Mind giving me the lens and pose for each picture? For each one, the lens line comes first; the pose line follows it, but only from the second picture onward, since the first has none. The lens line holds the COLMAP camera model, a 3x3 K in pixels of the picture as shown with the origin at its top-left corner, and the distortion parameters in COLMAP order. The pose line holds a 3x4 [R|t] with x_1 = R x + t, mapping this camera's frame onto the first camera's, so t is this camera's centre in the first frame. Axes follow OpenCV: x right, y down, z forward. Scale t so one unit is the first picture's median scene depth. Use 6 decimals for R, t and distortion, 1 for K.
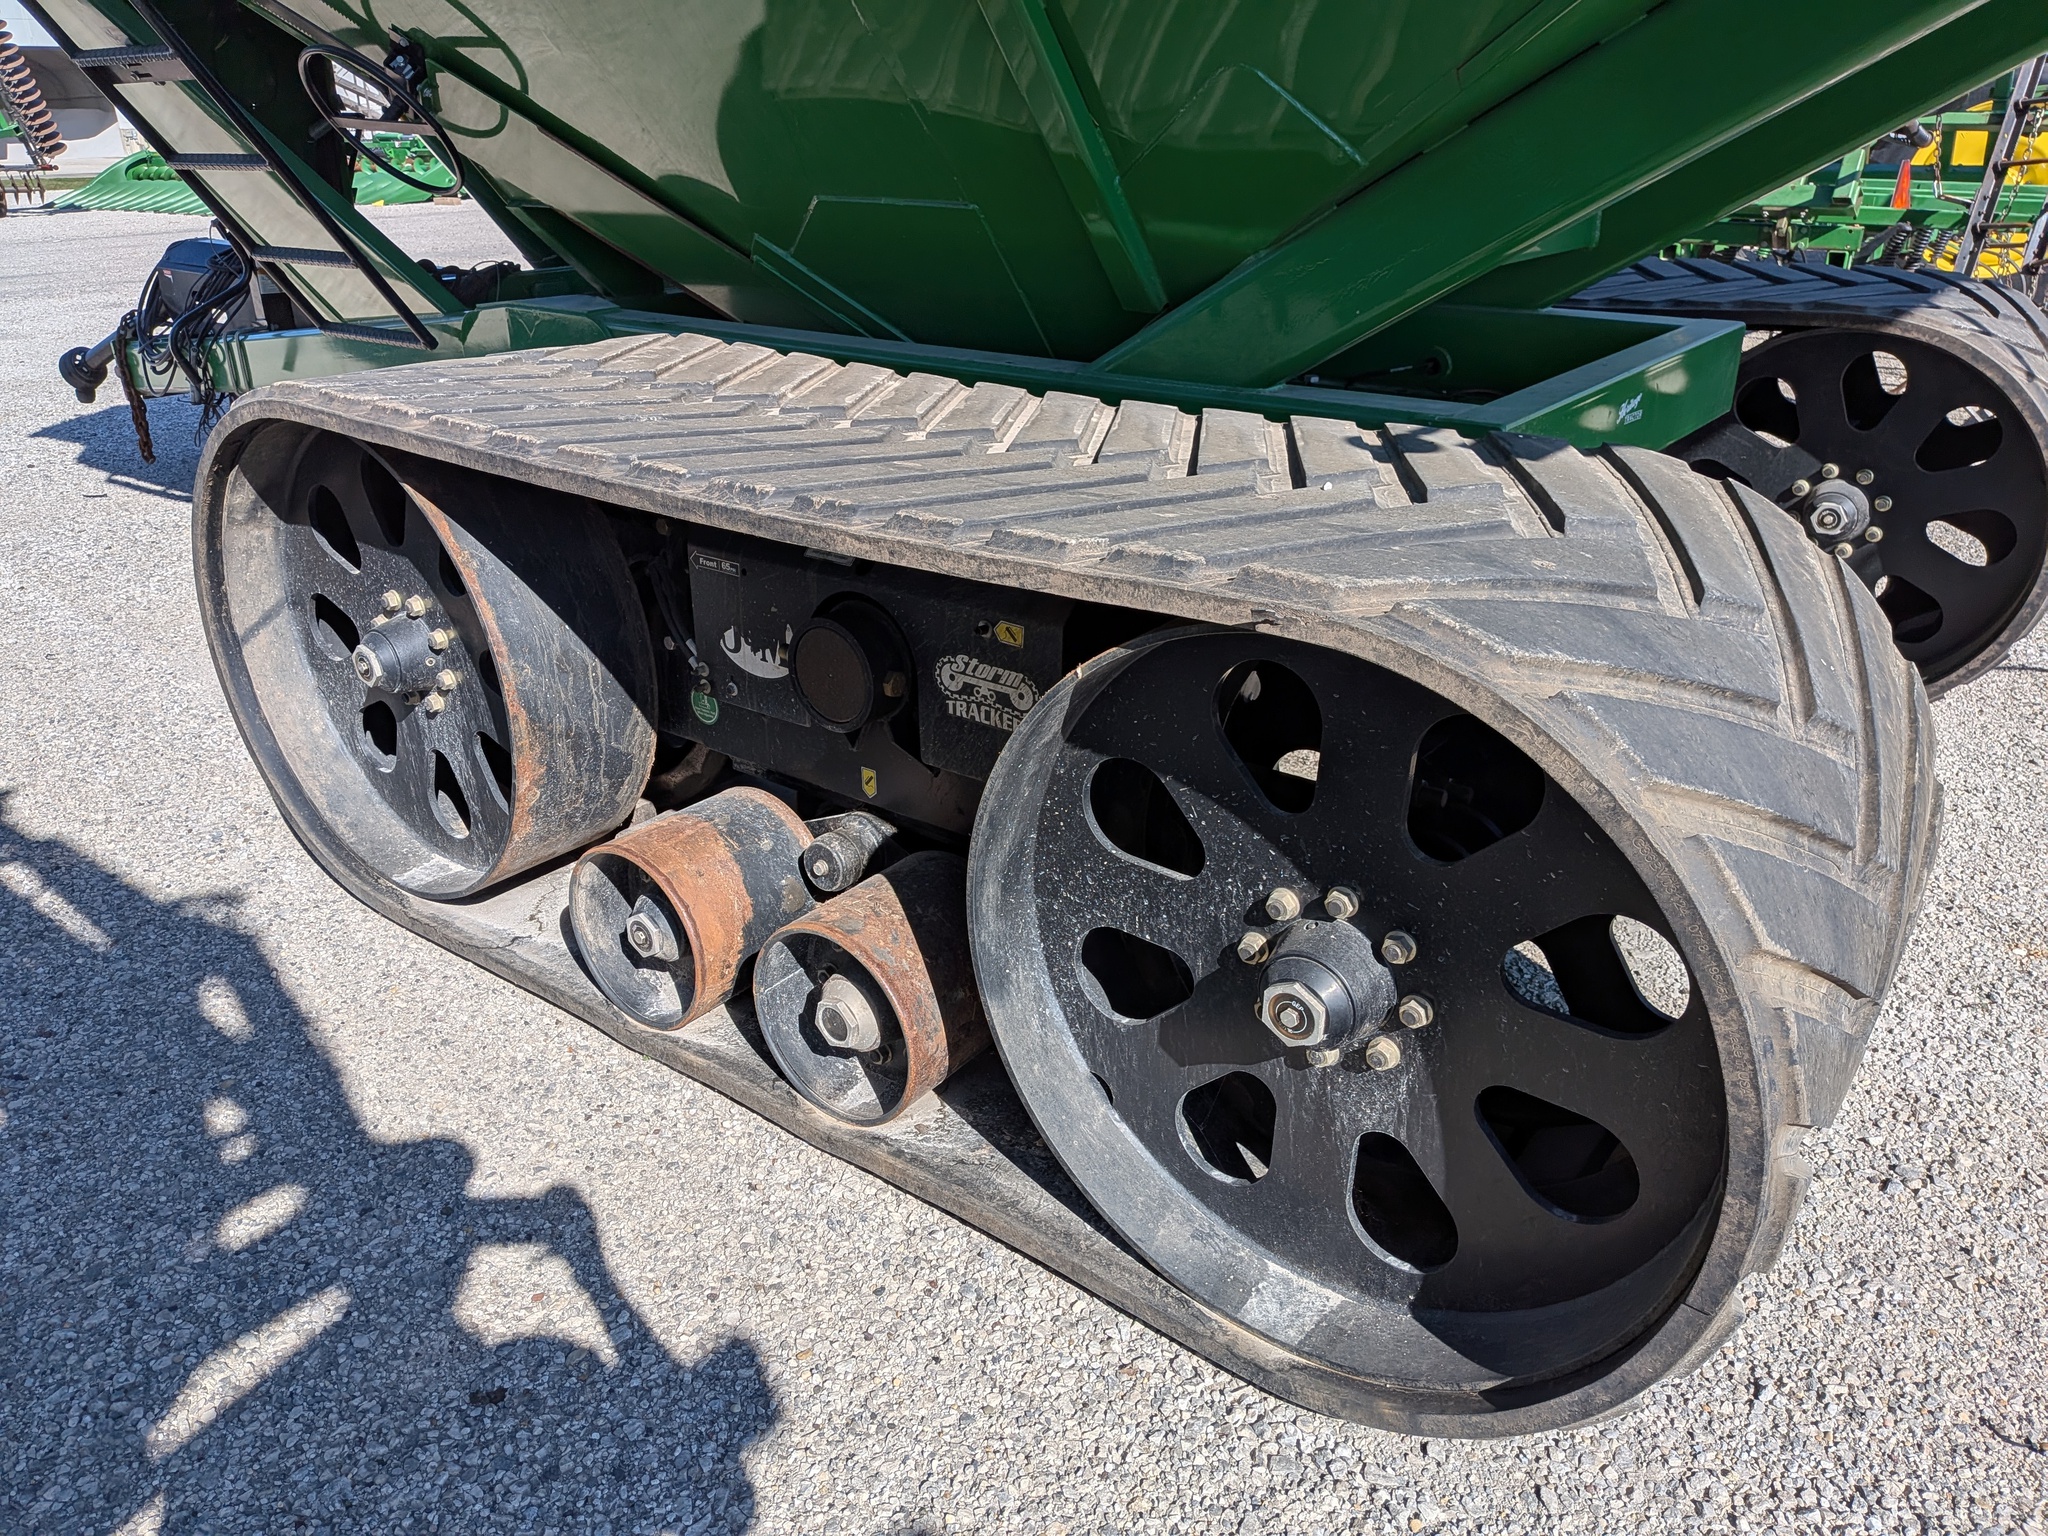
lens RADIAL K [[1519.1, 0, 1024.0], [0, 1519.1, 768.0], [0, 0, 1]] dist [0.007300, -0.027757]
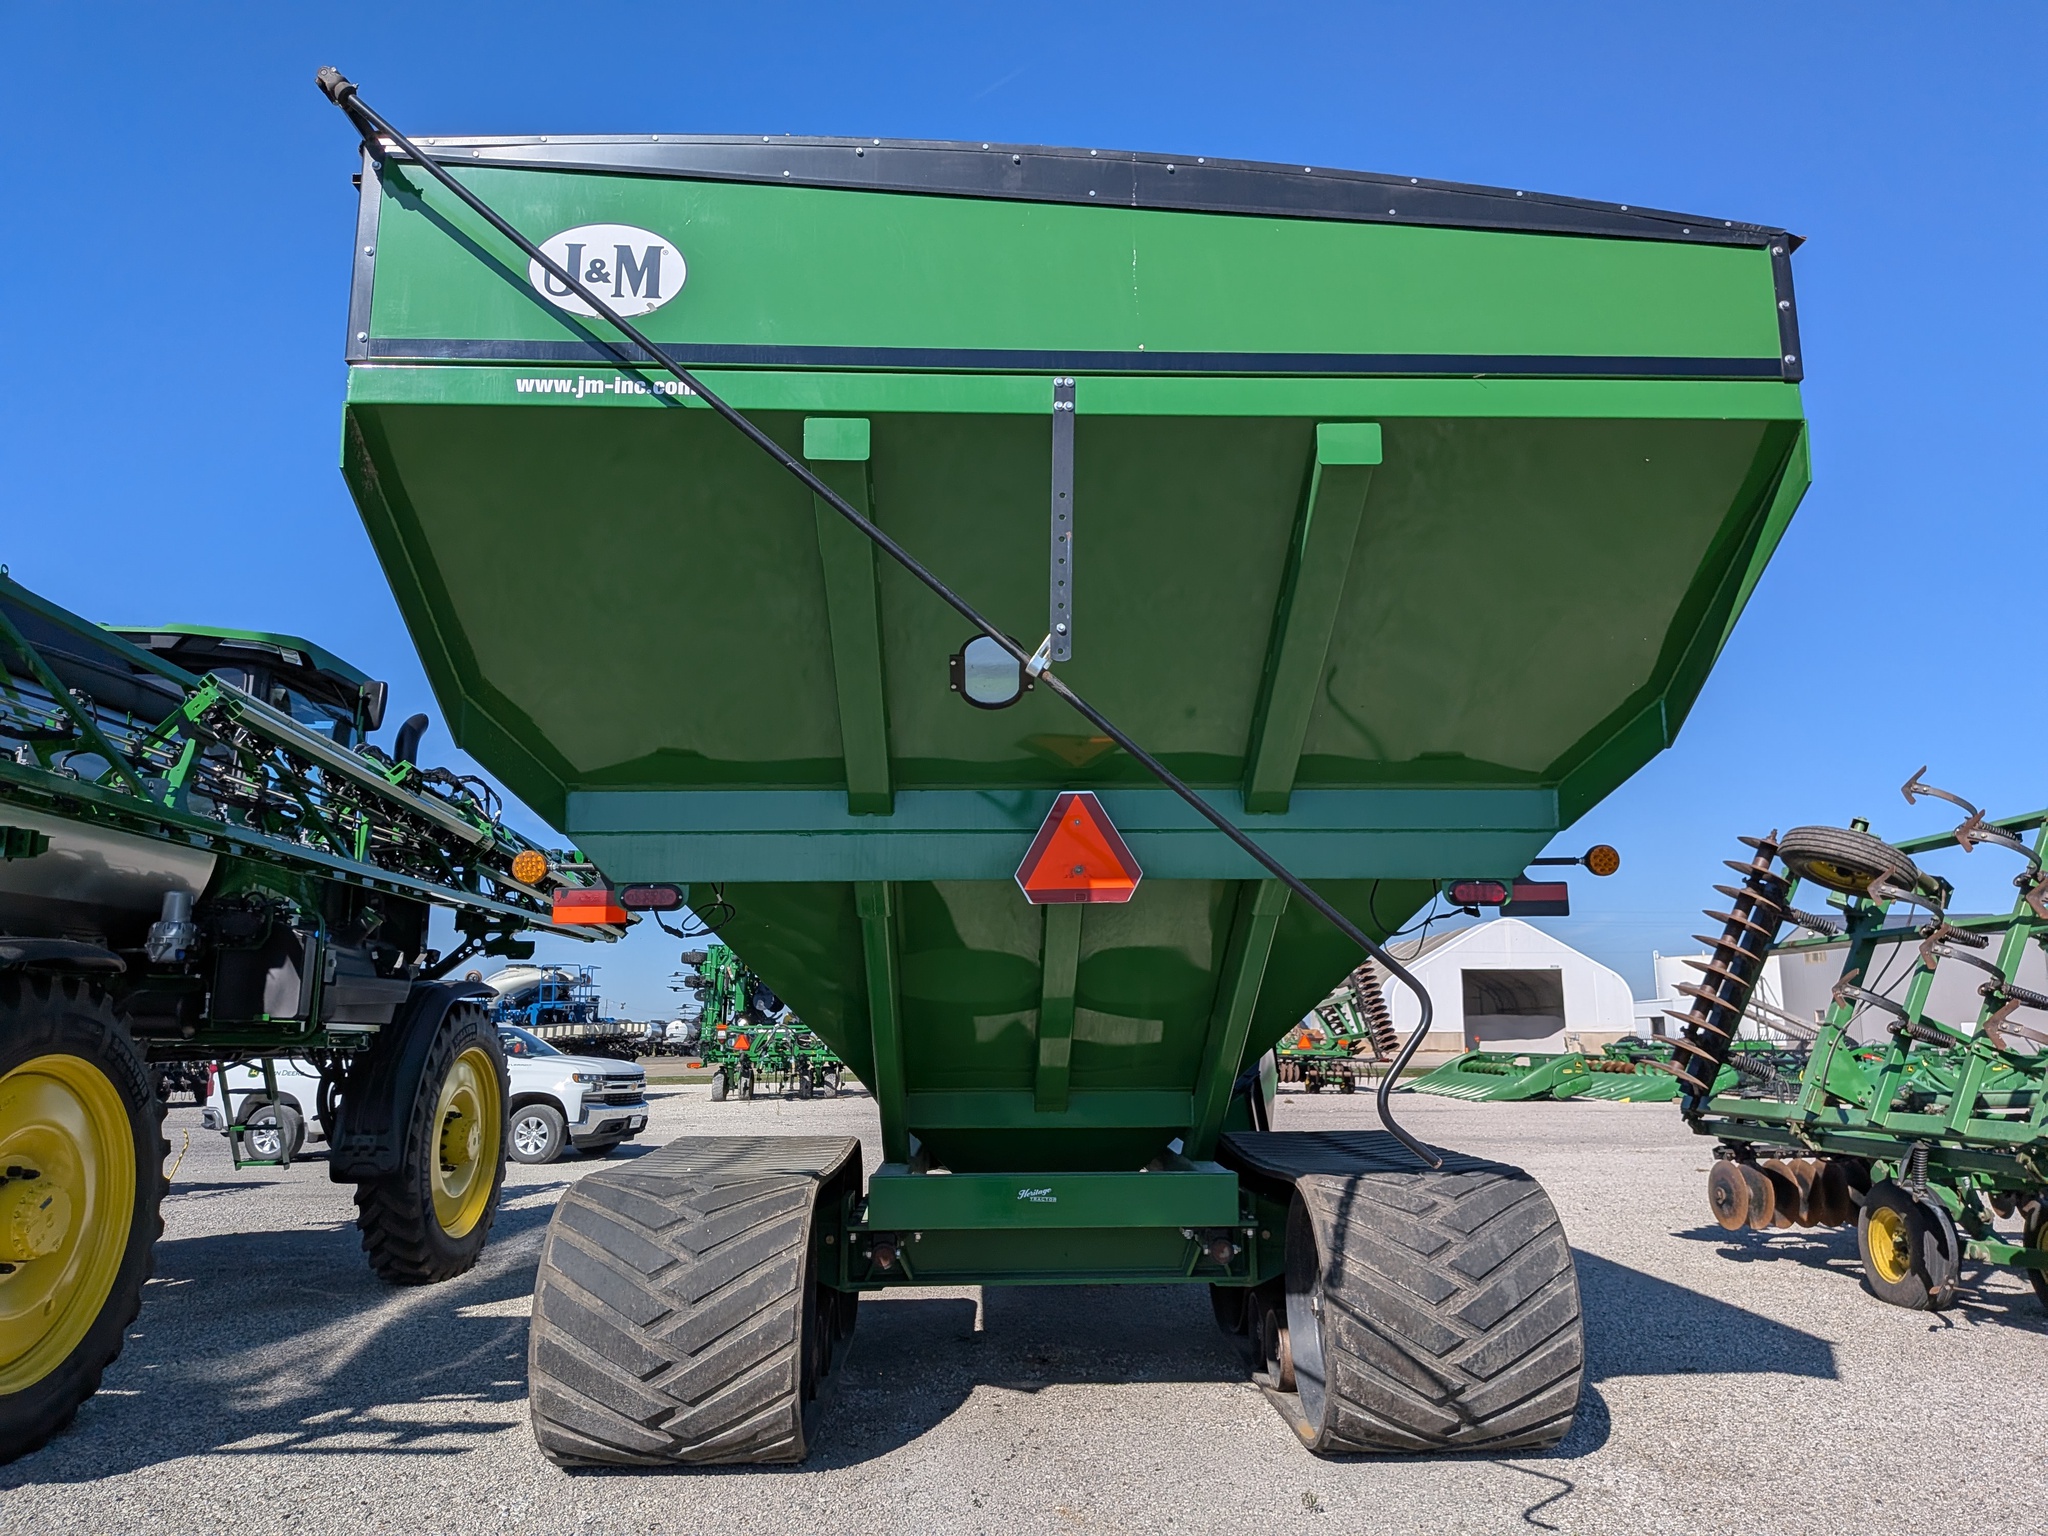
lens RADIAL K [[1507.2, 0, 1021.6], [0, 1507.2, 783.2], [0, 0, 1]] dist [0.089252, -0.146006]
pose [[0.647681, -0.112899, -0.753501, 1.878589], [-0.305388, 0.867577, -0.392491, 0.092267], [0.698031, 0.484319, 0.527435, -0.367943]]
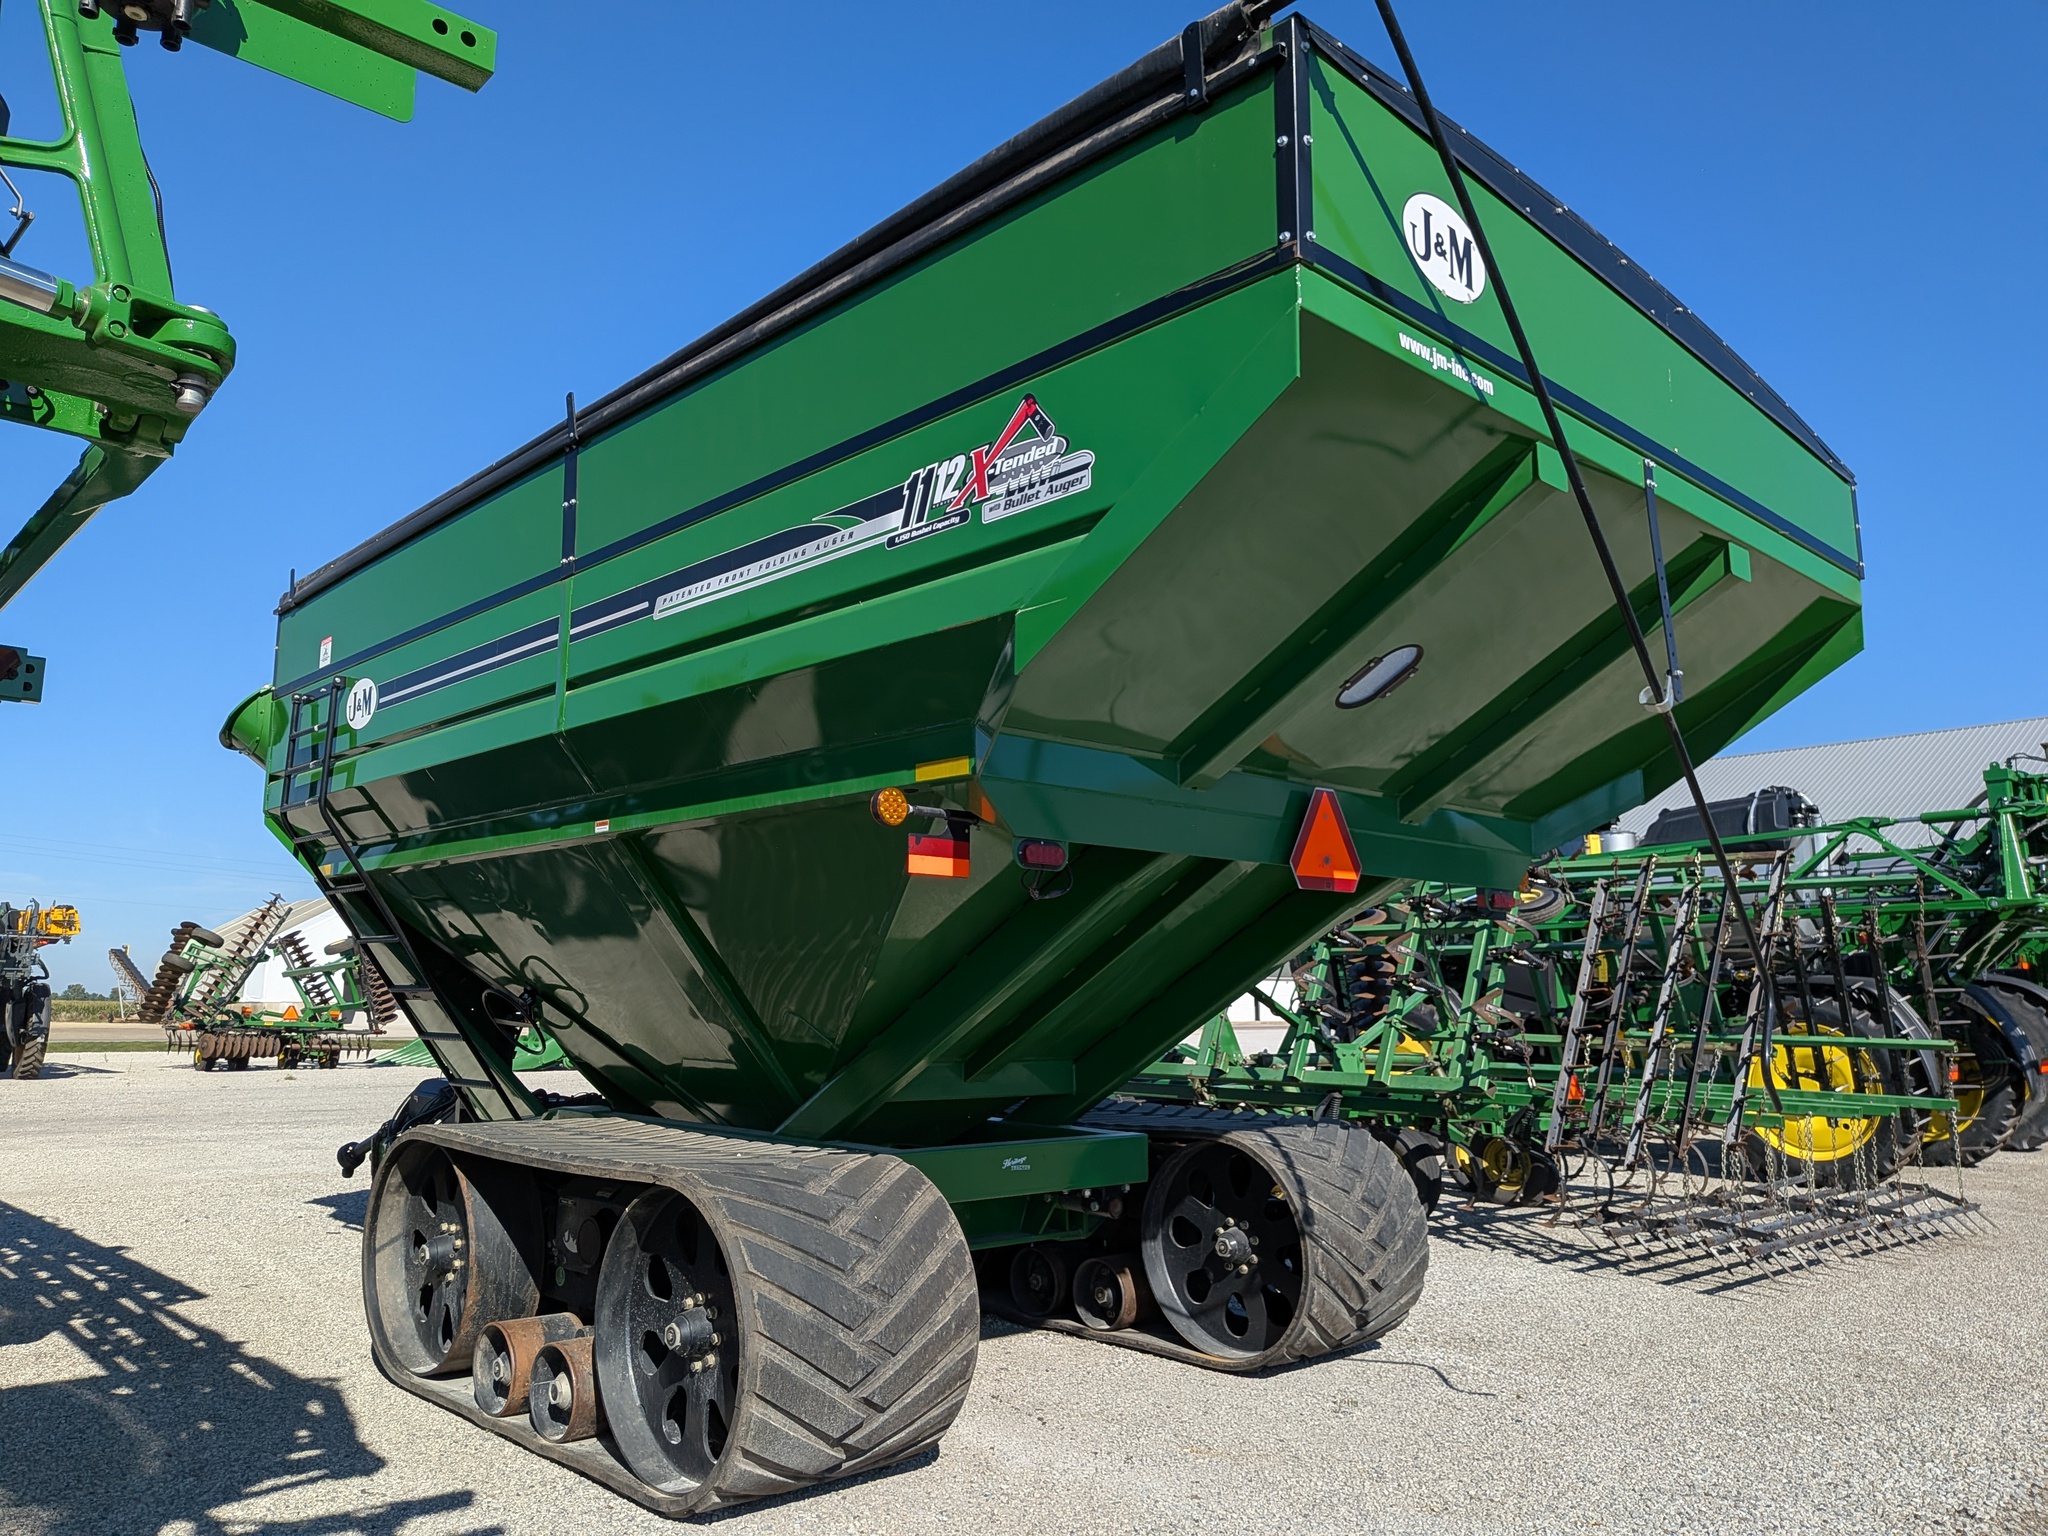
lens RADIAL K [[1507.2, 0, 1021.6], [0, 1507.2, 783.2], [0, 0, 1]] dist [0.089252, -0.146006]
pose [[0.988577, 0.001631, -0.150706, 0.671238], [-0.080509, 0.851038, -0.518896, 0.380884], [0.127410, 0.525102, 0.841448, -0.987685]]
